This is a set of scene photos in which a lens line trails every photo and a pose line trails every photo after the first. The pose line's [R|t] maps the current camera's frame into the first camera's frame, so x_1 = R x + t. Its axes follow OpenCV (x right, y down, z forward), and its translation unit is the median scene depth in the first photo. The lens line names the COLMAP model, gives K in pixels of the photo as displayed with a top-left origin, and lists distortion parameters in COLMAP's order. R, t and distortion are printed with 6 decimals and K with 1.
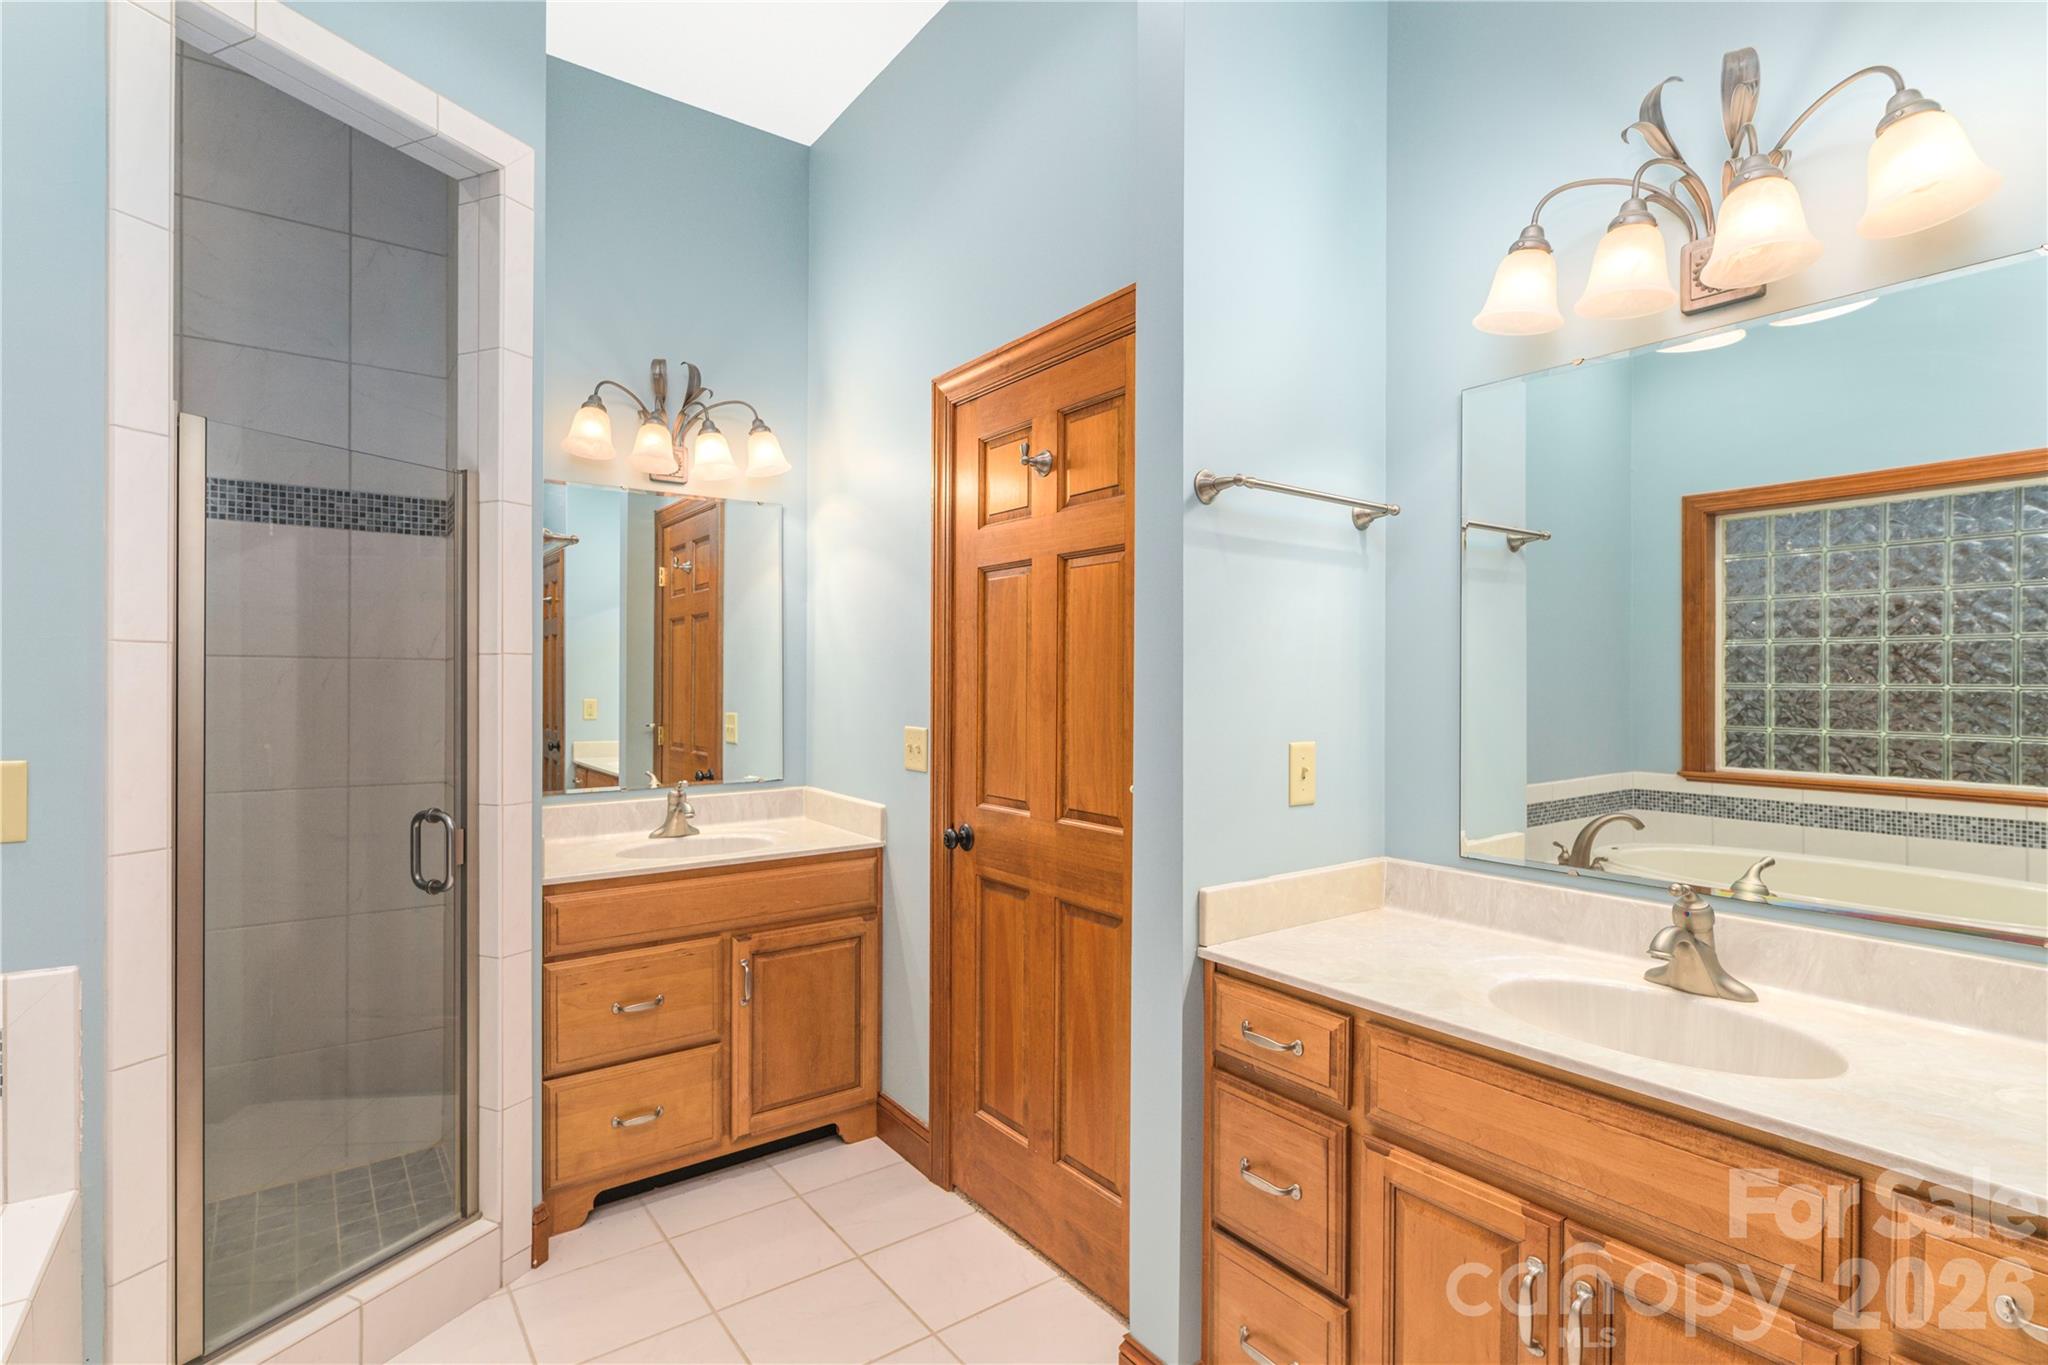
lens RADIAL K [[996.8, 0, 1029.9], [0, 996.8, 685.8], [0, 0, 1]] dist [0.001900, 0.000070]
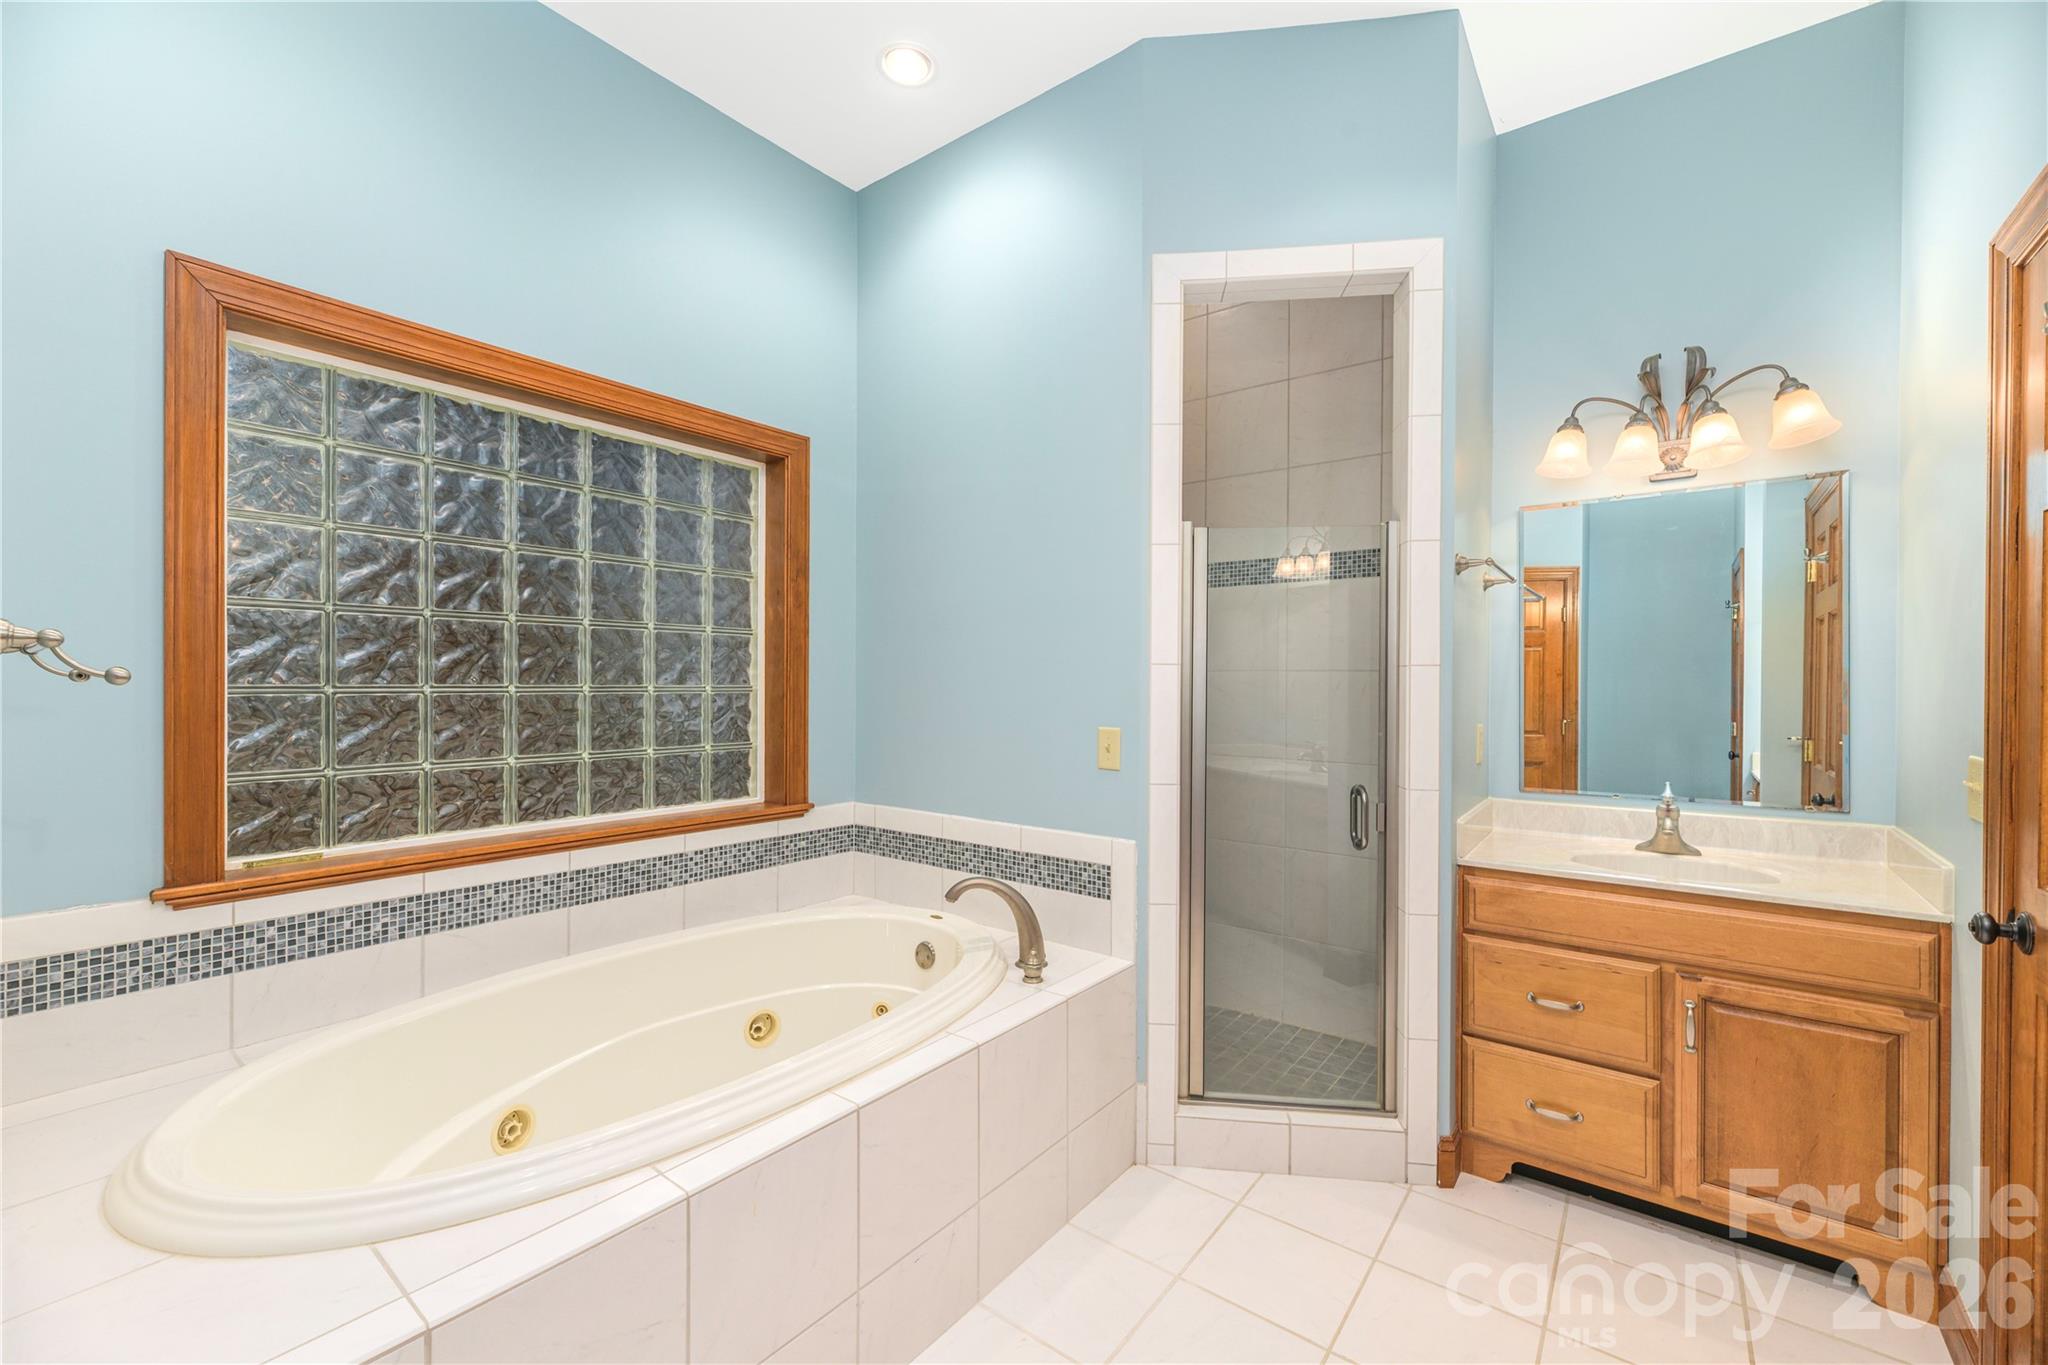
lens RADIAL K [[832.2, 0, 1029.7], [0, 832.2, 687.1], [0, 0, 1]] dist [-0.000777, -0.000211]
pose [[0.268572, 0.001226, -0.963259, 0.274696], [-0.008467, 0.999964, -0.001088, -0.000638], [0.963222, 0.008448, 0.268572, 0.231050]]
